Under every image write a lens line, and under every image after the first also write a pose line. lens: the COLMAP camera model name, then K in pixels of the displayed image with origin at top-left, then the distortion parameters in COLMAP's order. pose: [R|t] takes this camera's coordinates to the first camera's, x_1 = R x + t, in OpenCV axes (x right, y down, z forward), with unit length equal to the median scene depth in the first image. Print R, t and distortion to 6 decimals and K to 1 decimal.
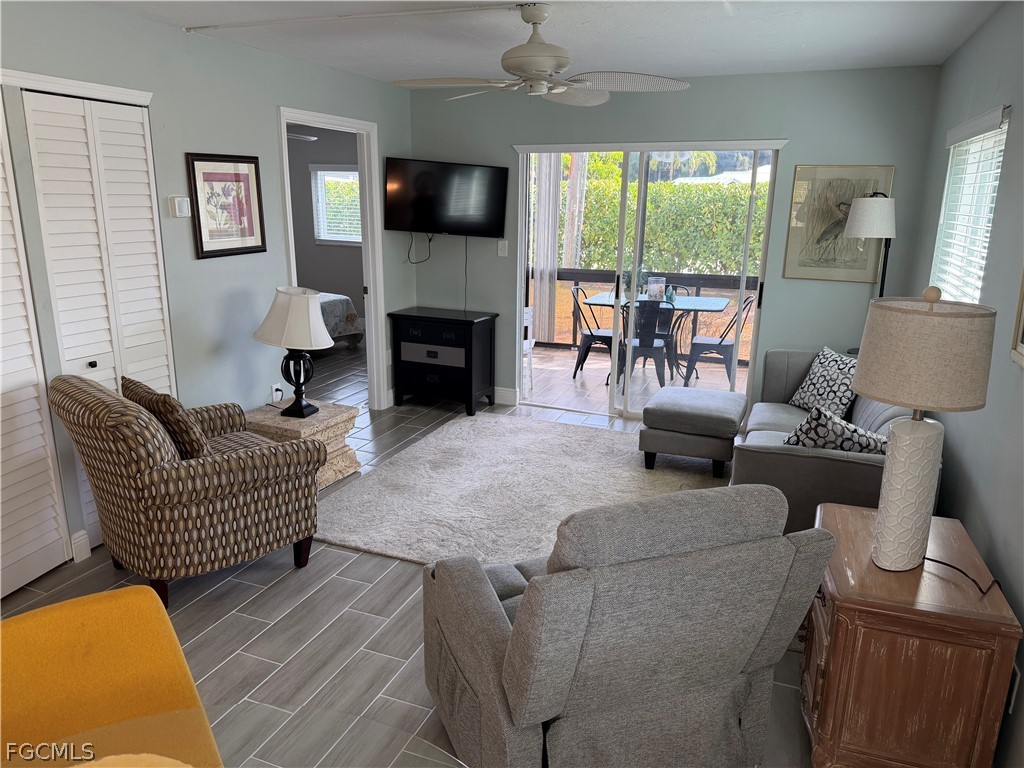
lens RADIAL K [[714.5, 0, 506.0], [0, 714.5, 379.8], [0, 0, 1]] dist [0.050782, -0.058298]
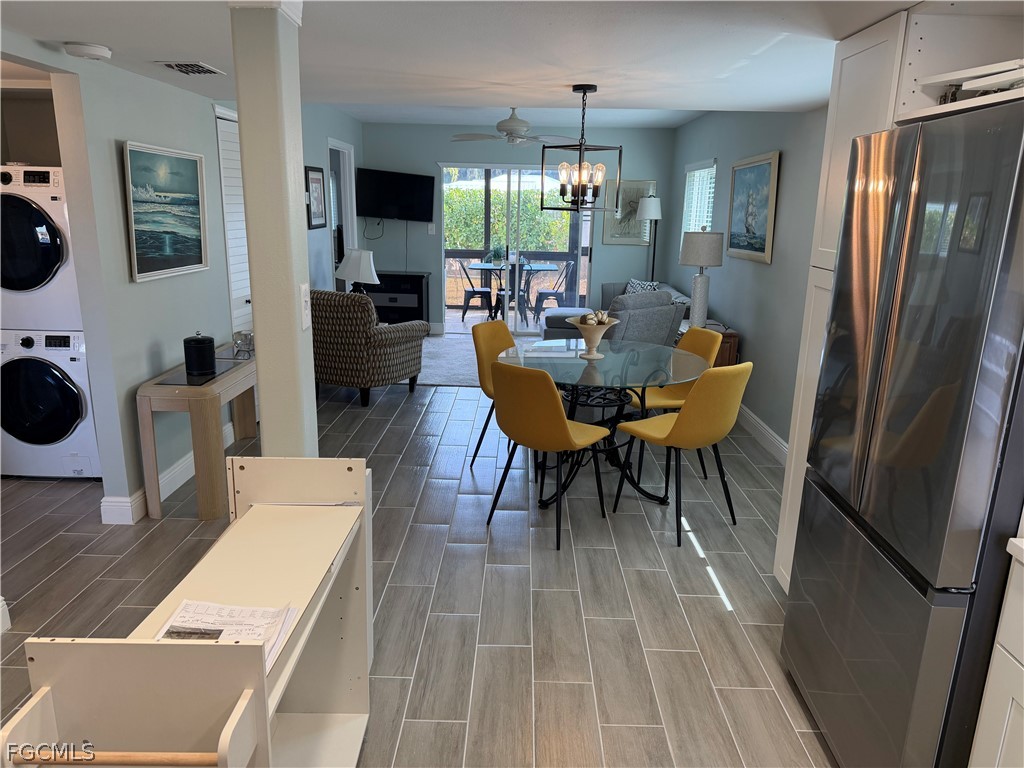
lens RADIAL K [[697.6, 0, 512.0], [0, 697.6, 384.0], [0, 0, 1]] dist [0.111794, -0.185624]
pose [[0.935002, -0.082613, 0.344885, -0.523768], [0.081332, 0.996521, 0.018208, 0.177787], [-0.345189, 0.011026, 0.938468, -0.627774]]
